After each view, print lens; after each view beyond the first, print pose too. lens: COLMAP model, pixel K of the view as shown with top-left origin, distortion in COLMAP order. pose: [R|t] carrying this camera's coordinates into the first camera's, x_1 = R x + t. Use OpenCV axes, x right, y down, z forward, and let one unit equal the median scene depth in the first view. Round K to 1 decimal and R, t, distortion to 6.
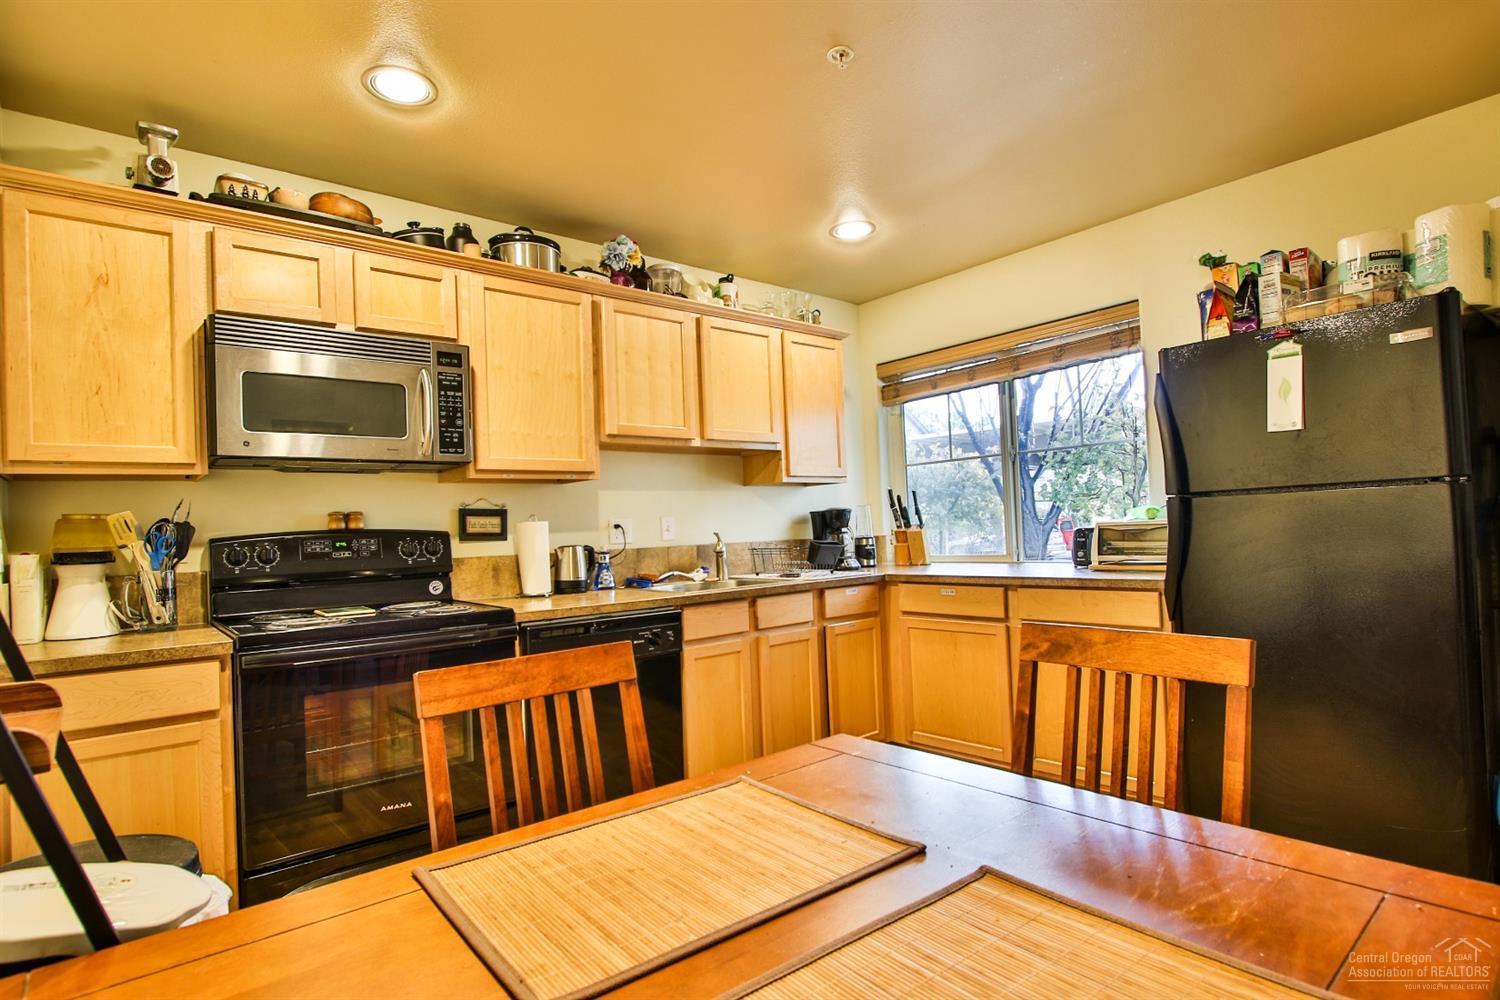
lens RADIAL K [[764.2, 0, 752.8], [0, 764.2, 514.3], [0, 0, 1]] dist [-0.004506, -0.000040]
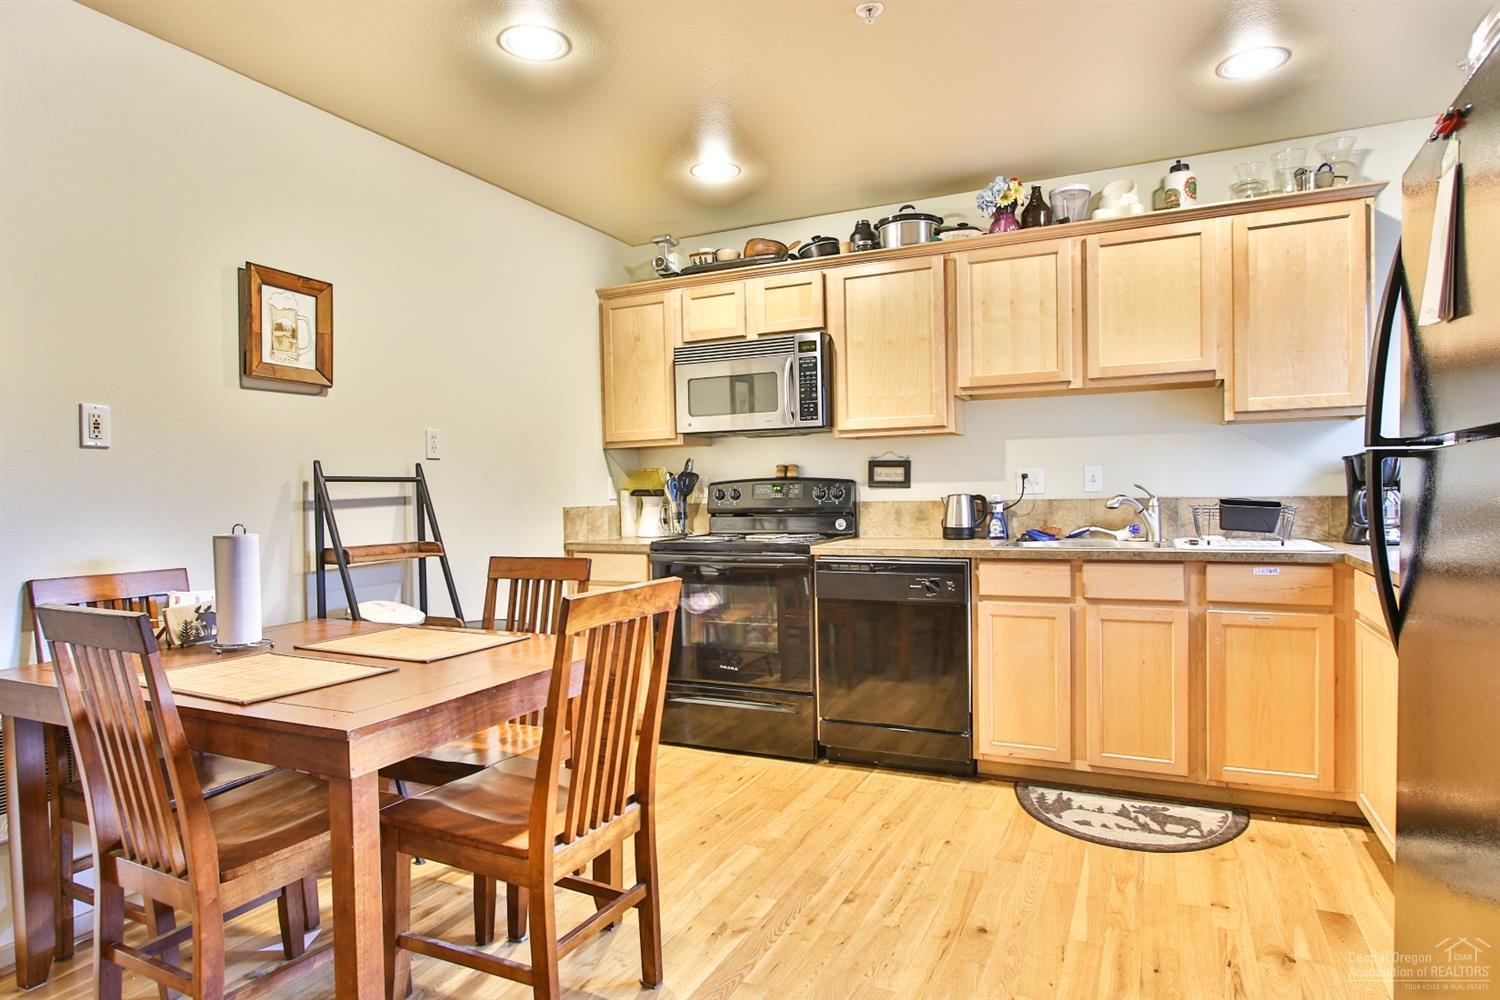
lens RADIAL K [[836.8, 0, 753.7], [0, 836.8, 496.9], [0, 0, 1]] dist [0.008270, 0.000818]
pose [[0.433746, 0.038324, -0.900220, 0.710123], [0.018281, 0.998515, 0.051317, -0.020981], [0.900850, -0.038715, 0.432402, 0.256531]]
